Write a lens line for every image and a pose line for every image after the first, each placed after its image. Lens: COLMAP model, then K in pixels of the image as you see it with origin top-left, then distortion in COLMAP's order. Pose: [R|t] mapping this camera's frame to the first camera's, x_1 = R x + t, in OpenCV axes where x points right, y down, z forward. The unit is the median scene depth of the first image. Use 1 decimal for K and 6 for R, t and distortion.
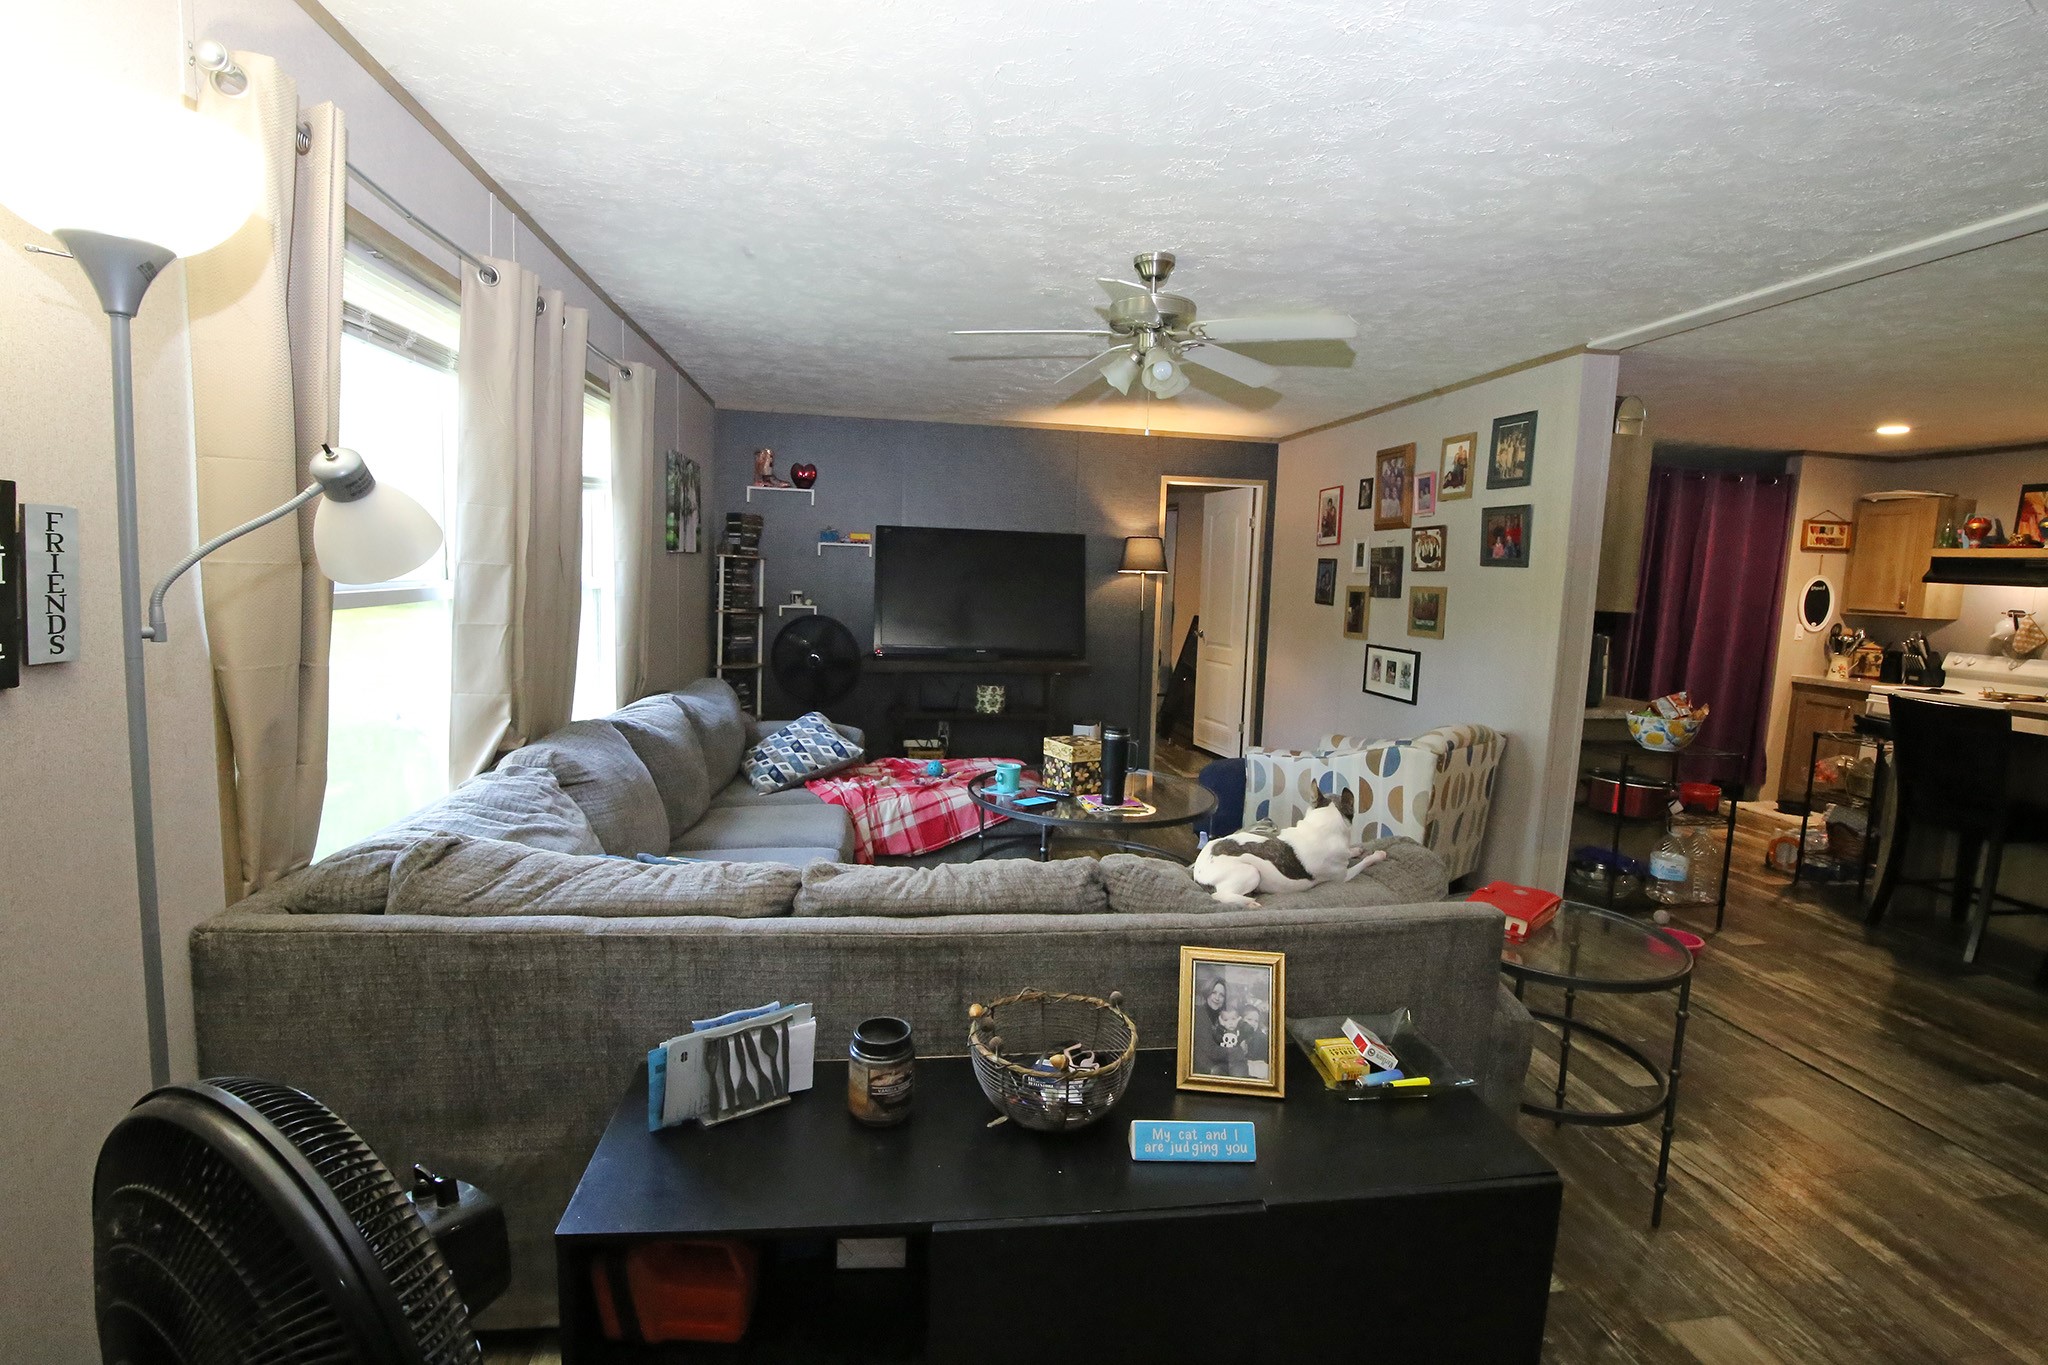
lens RADIAL K [[949.5, 0, 1012.6], [0, 949.5, 673.7], [0, 0, 1]] dist [-0.033126, 0.005491]
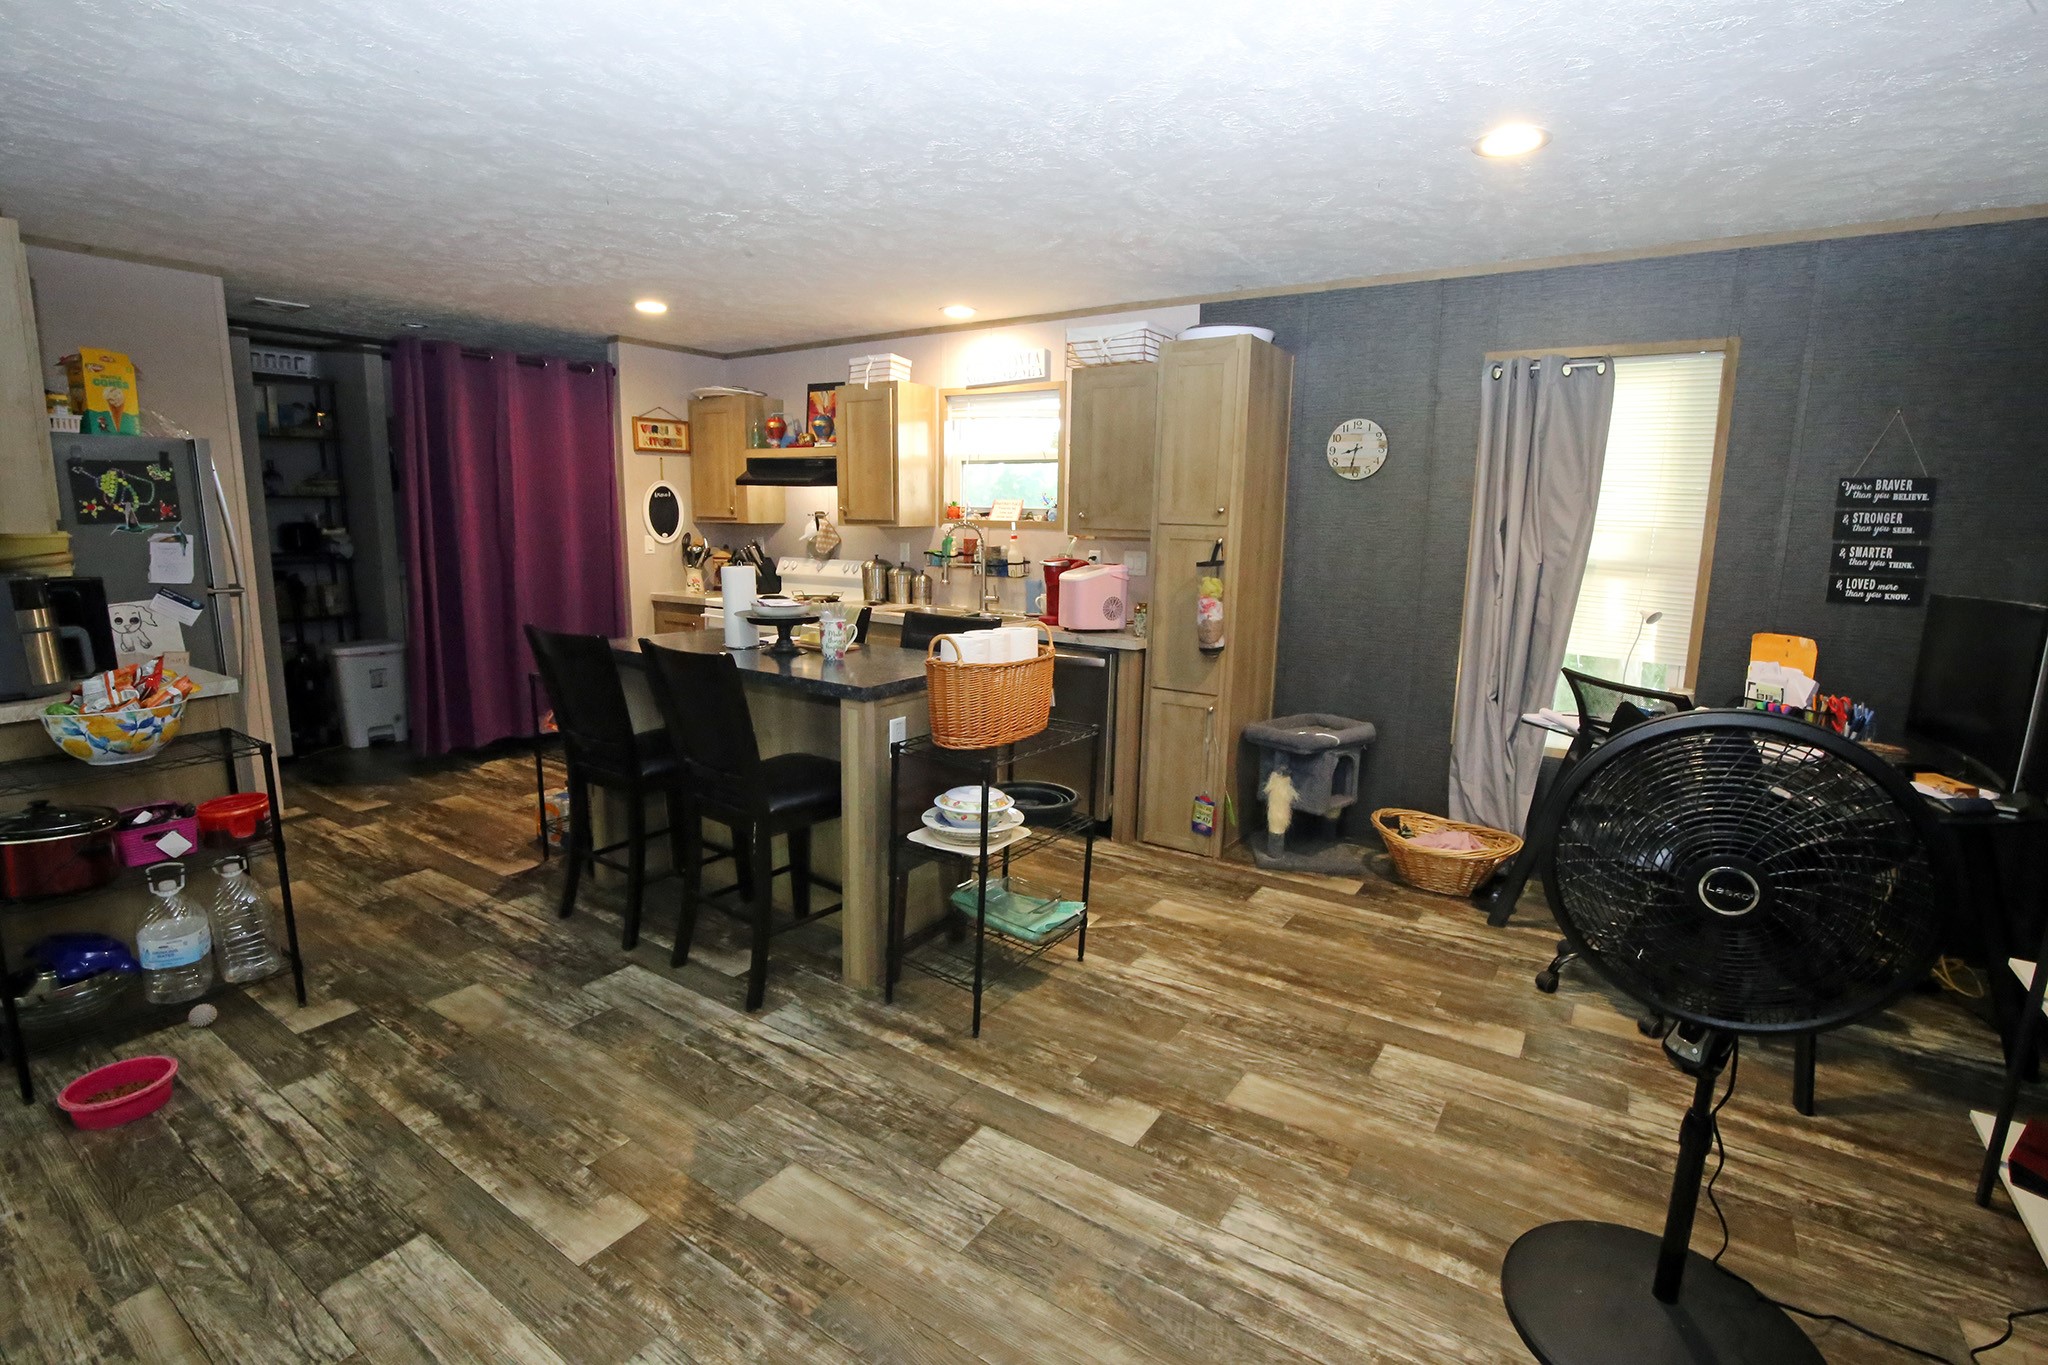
lens RADIAL K [[949.5, 0, 1036.0], [0, 949.5, 675.9], [0, 0, 1]] dist [-0.033126, 0.005491]
pose [[0.674486, -0.150307, 0.722825, 0.661781], [0.093719, 0.988568, 0.118115, 0.012272], [-0.732315, -0.011924, 0.680862, 0.166329]]
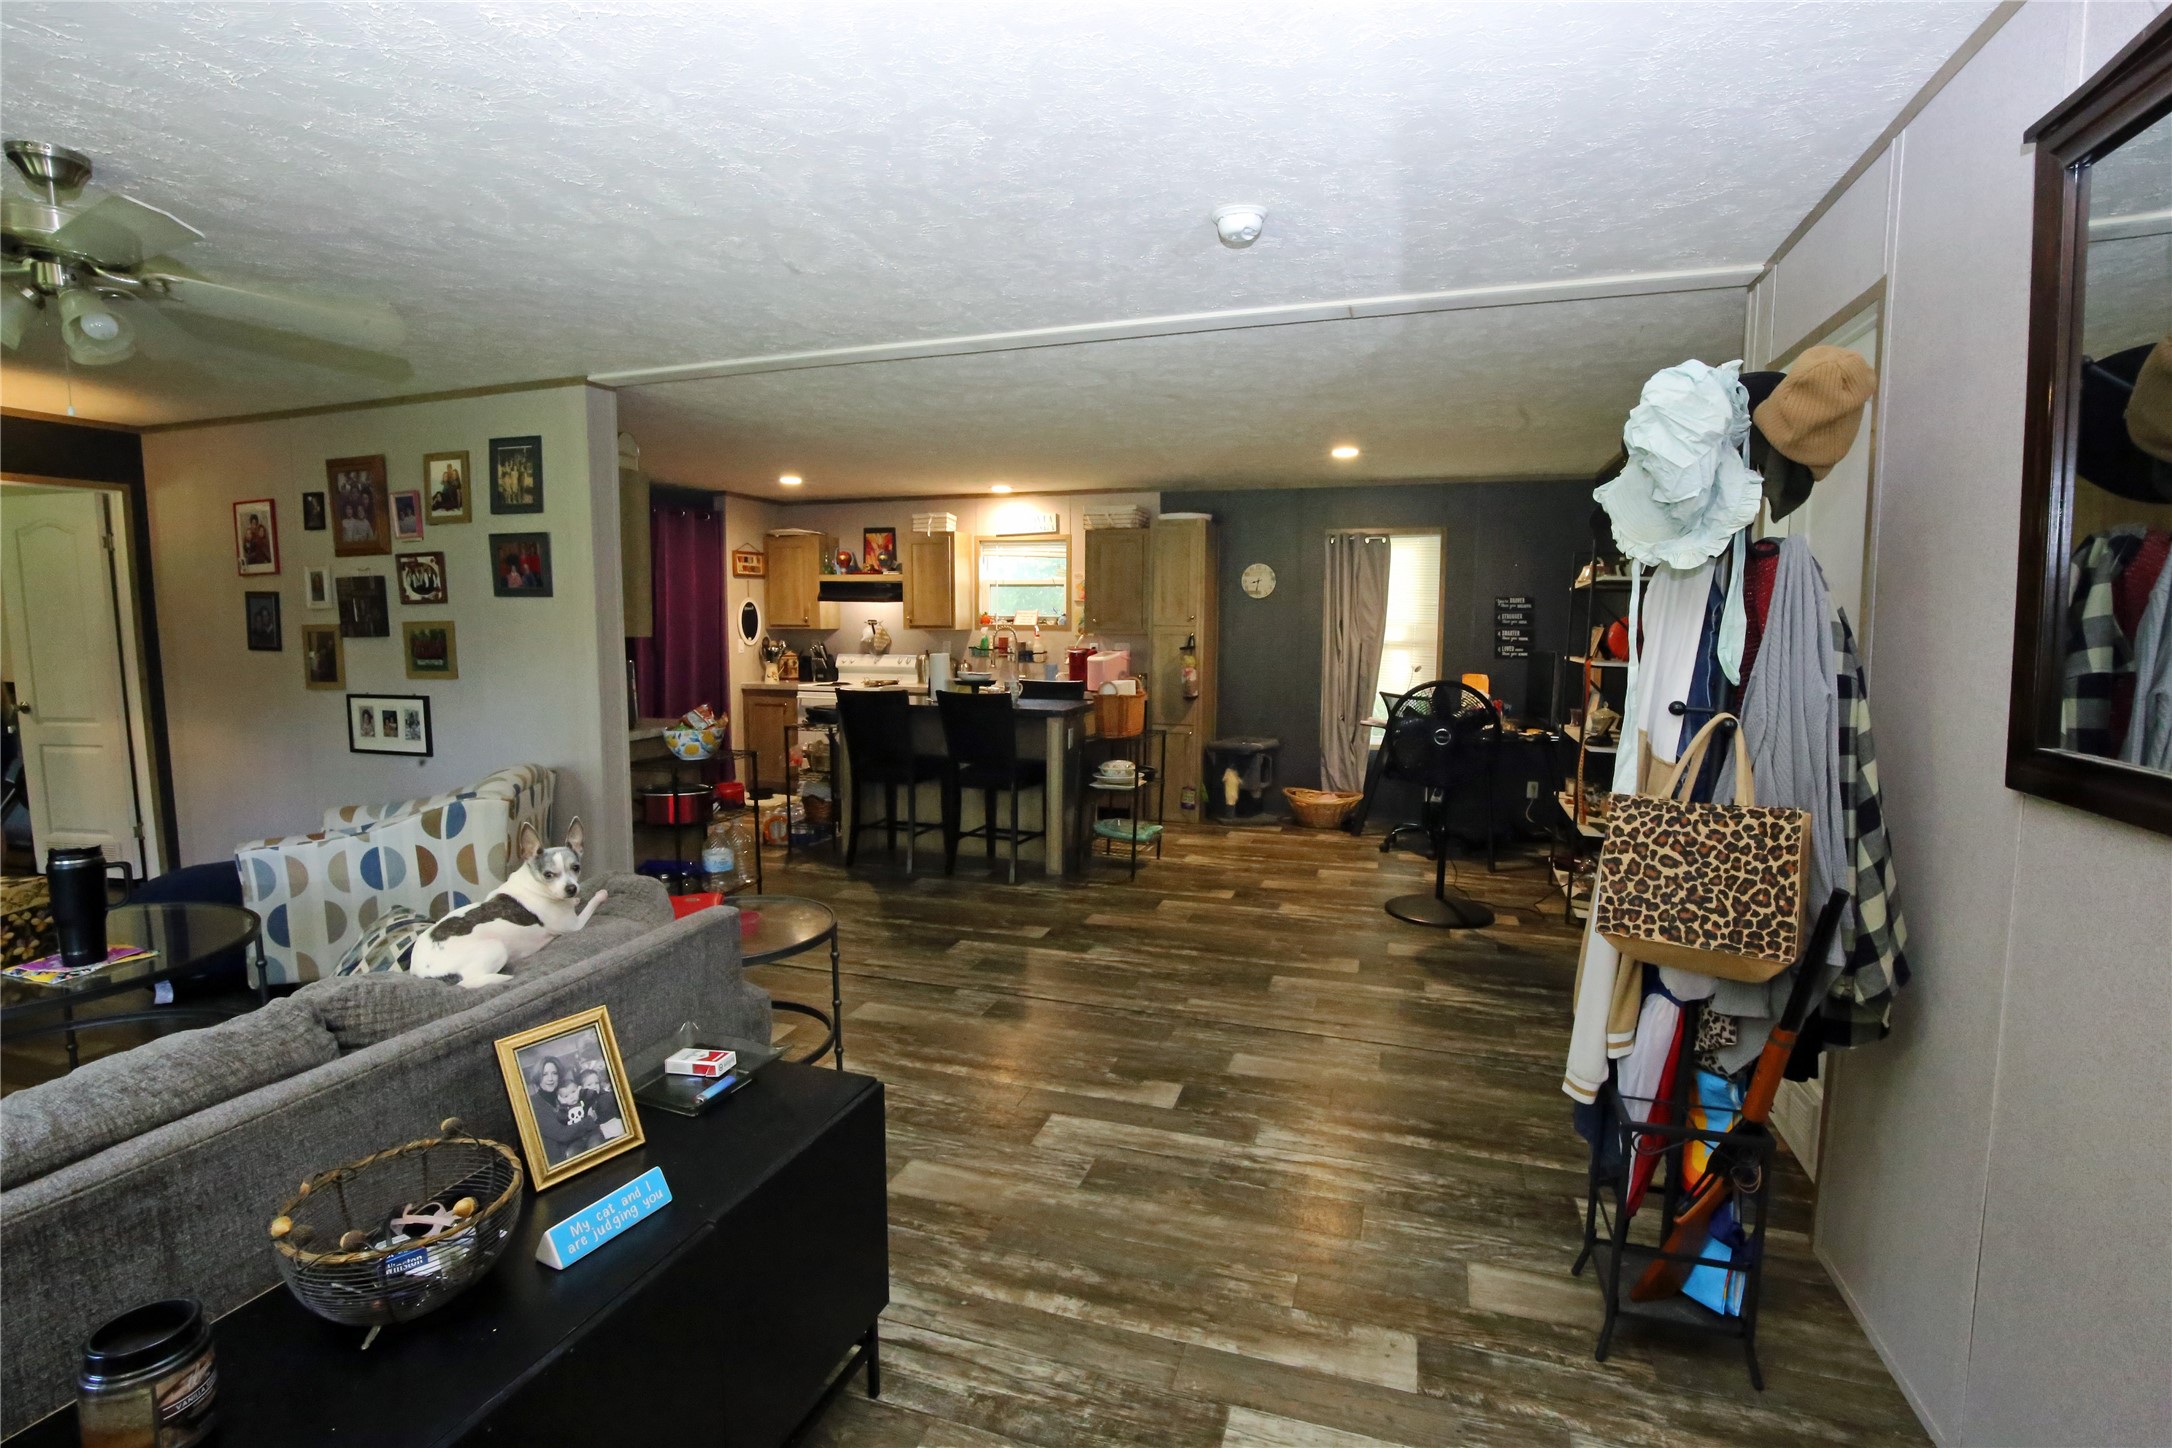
lens RADIAL K [[1007.0, 0, 1105.8], [0, 1007.0, 715.1], [0, 0, 1]] dist [-0.033126, 0.005491]
pose [[0.447201, -0.120701, 0.886252, -0.130901], [0.114514, 0.990425, 0.077105, -0.005462], [-0.887073, 0.067007, 0.456741, 0.025633]]
